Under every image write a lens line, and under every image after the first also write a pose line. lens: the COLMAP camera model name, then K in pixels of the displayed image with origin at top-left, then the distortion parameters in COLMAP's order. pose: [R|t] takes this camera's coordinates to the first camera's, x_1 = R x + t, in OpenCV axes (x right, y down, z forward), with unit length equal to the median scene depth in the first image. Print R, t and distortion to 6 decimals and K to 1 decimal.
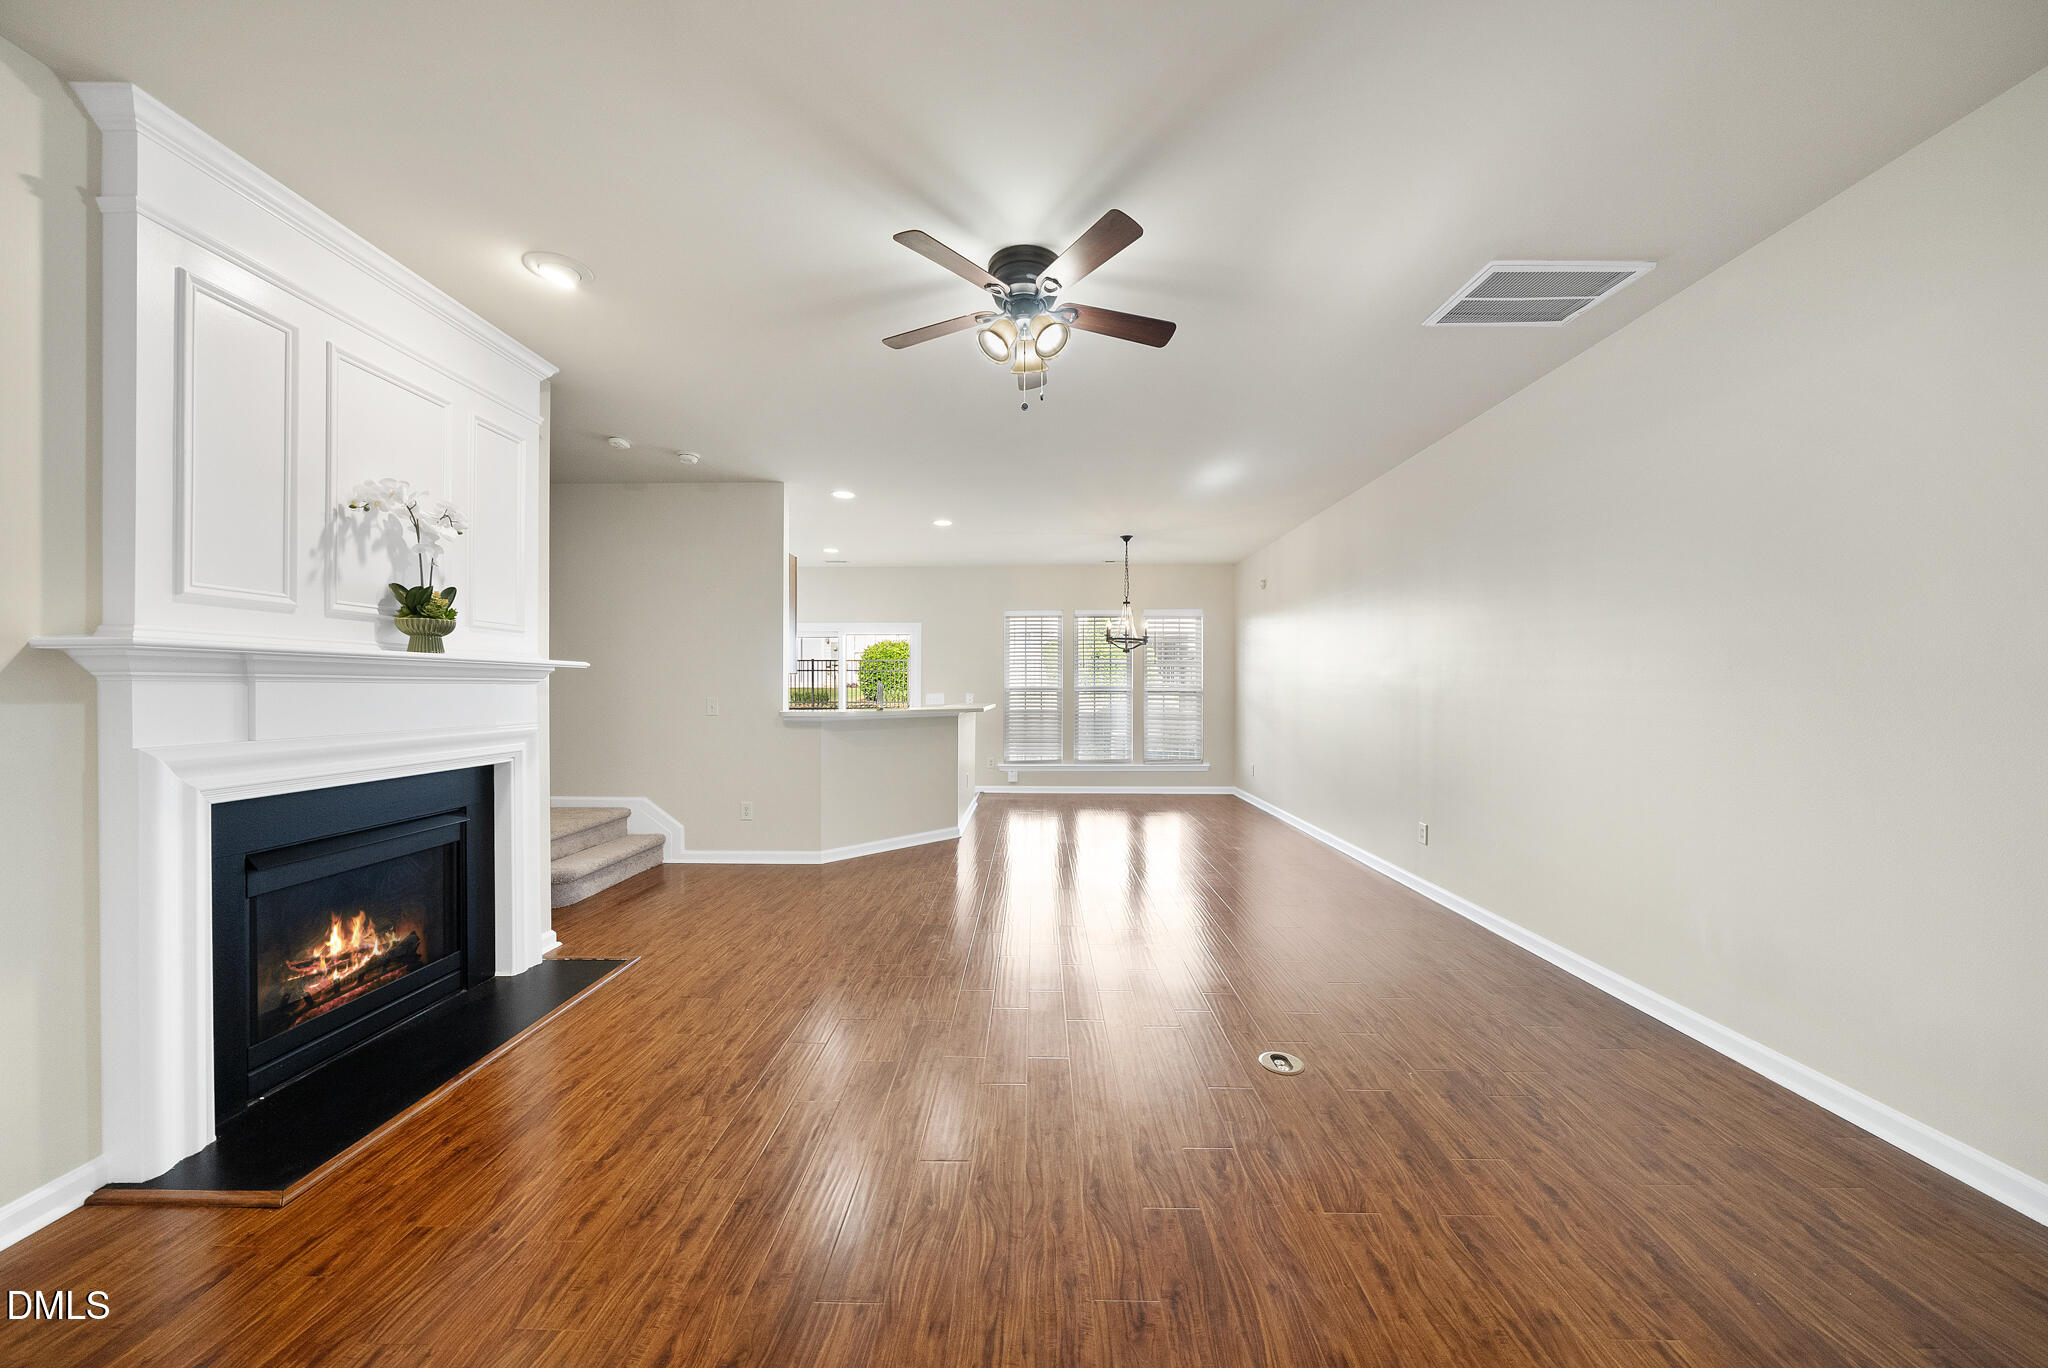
lens RADIAL K [[703.3, 0, 1018.3], [0, 703.3, 700.7], [0, 0, 1]] dist [-0.005947, -0.000187]
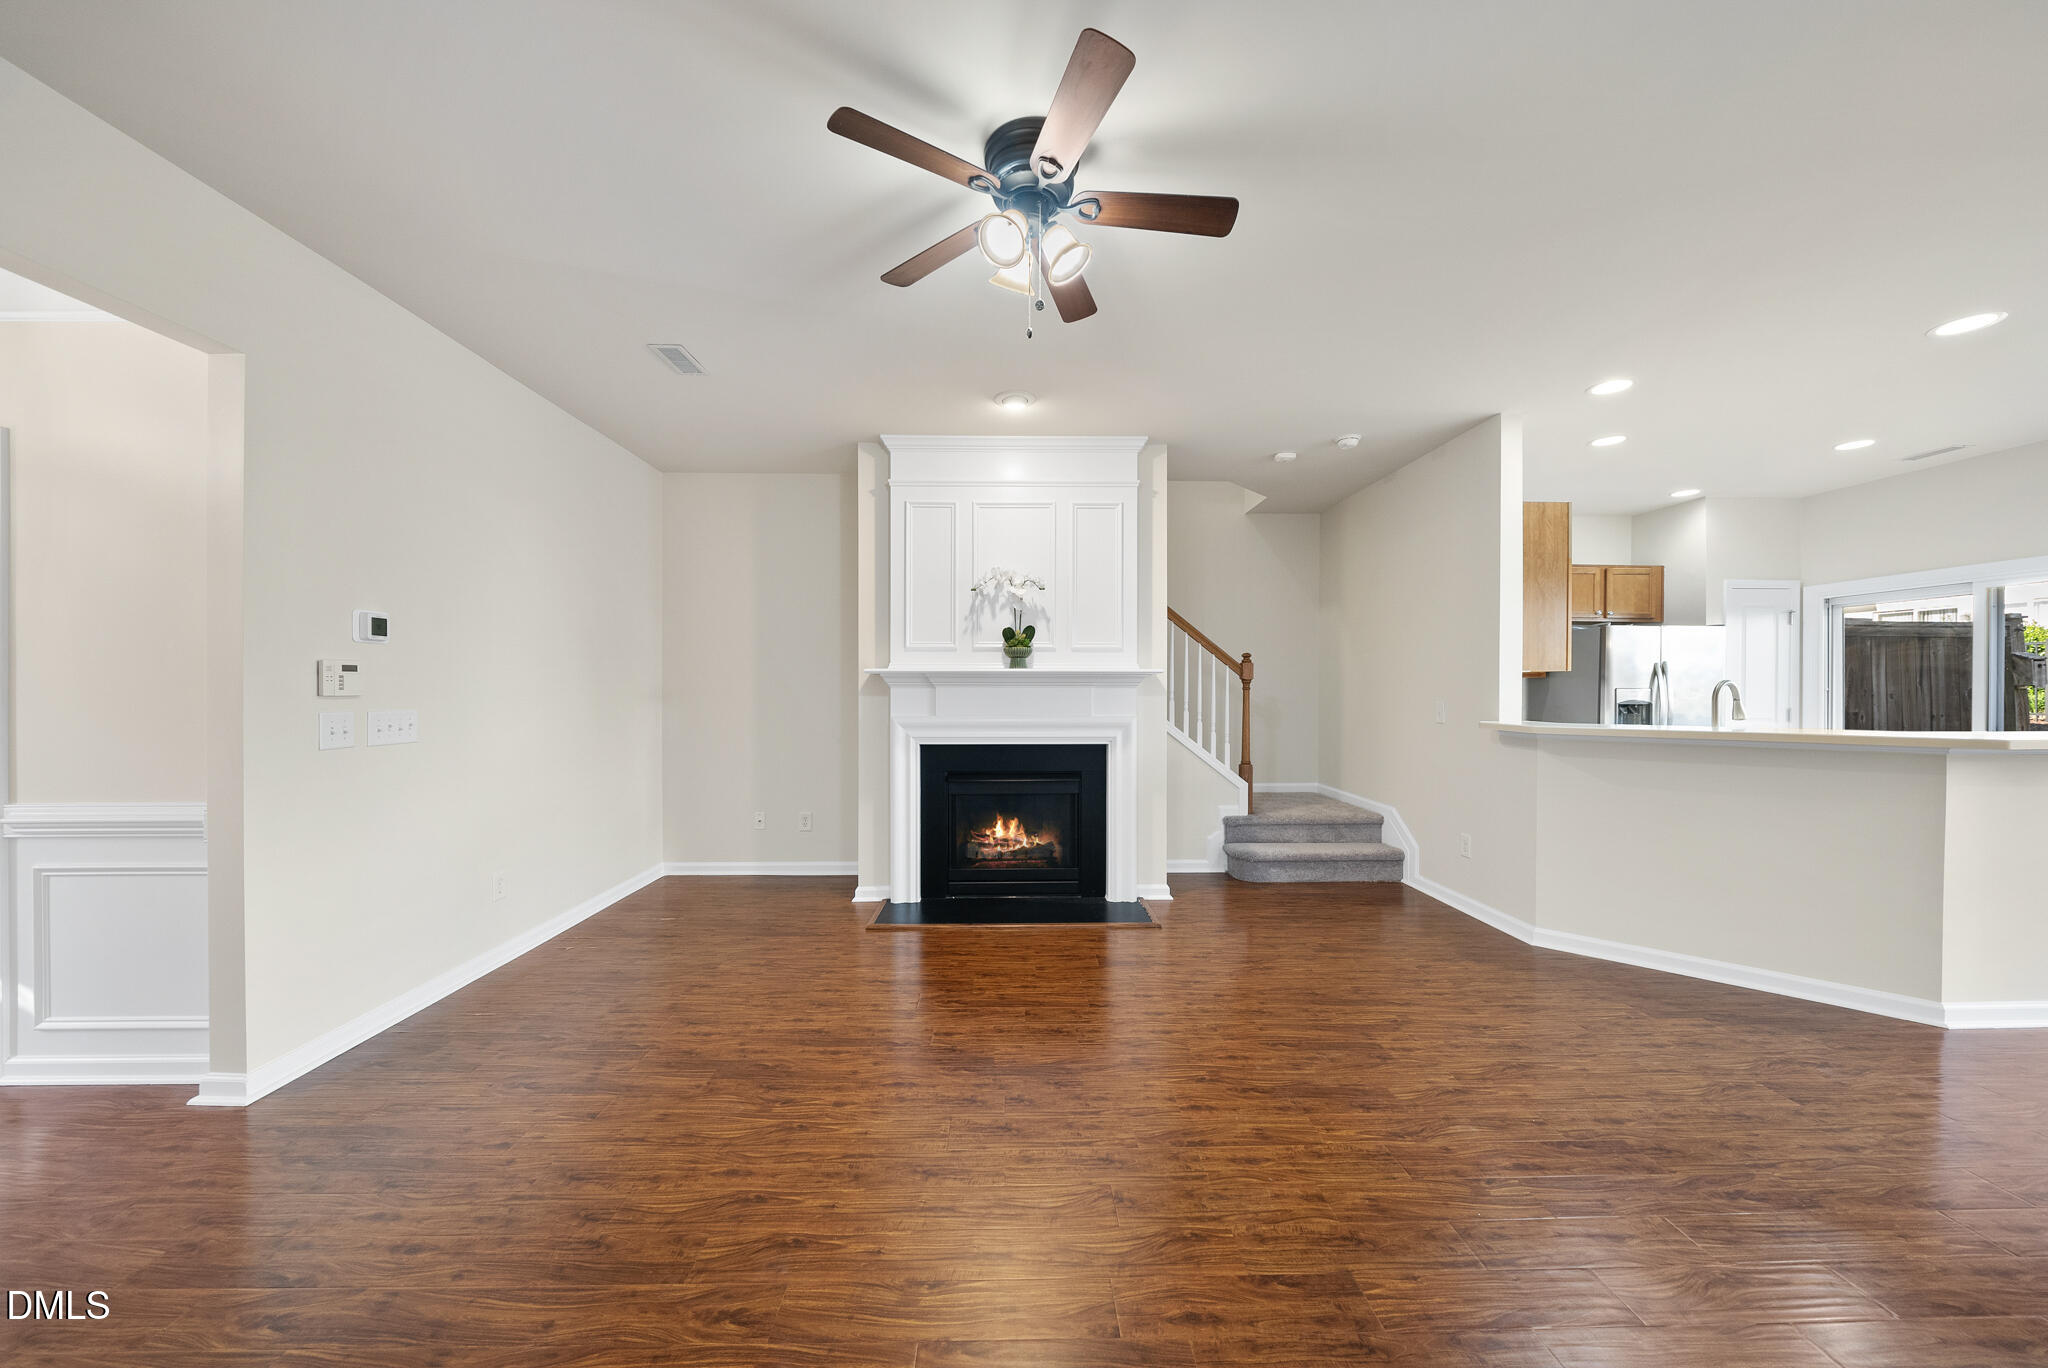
lens RADIAL K [[703.3, 0, 1016.3], [0, 703.3, 698.2], [0, 0, 1]] dist [-0.005947, -0.000187]
pose [[0.039741, 0.013980, -0.999112, 0.696954], [-0.018294, 0.999745, 0.013261, -0.019039], [0.999043, 0.017750, 0.039987, 0.832866]]
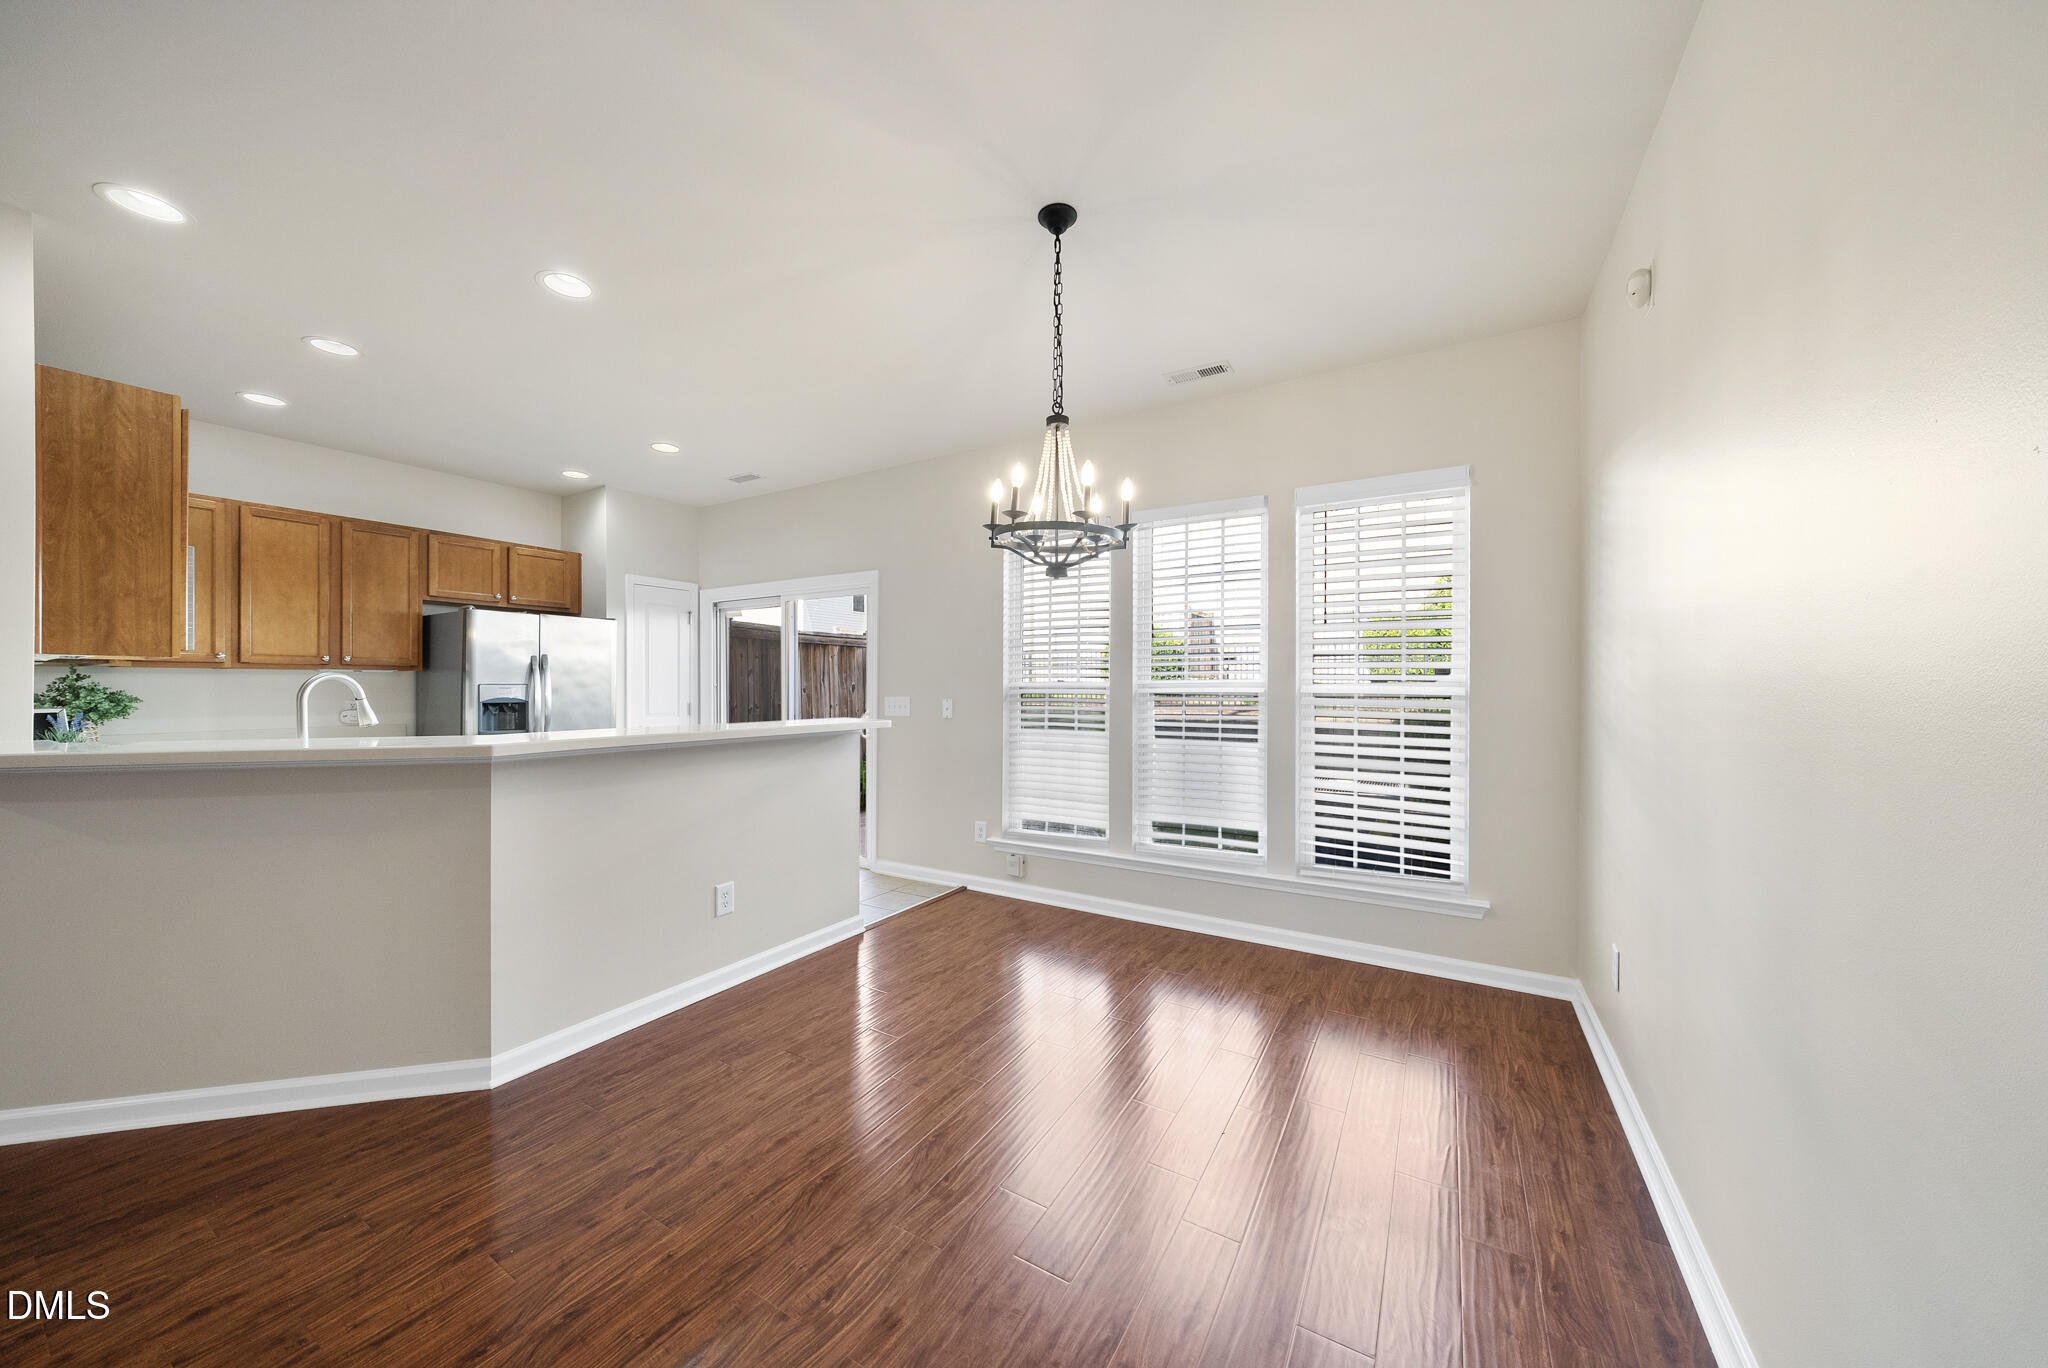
lens RADIAL K [[703.3, 0, 1024.3], [0, 703.3, 683.1], [0, 0, 1]] dist [-0.005947, -0.000187]
pose [[0.866811, -0.003088, -0.498626, 0.735050], [-0.006994, 0.999807, -0.018351, -0.032178], [0.498587, 0.019394, 0.866623, 1.734722]]
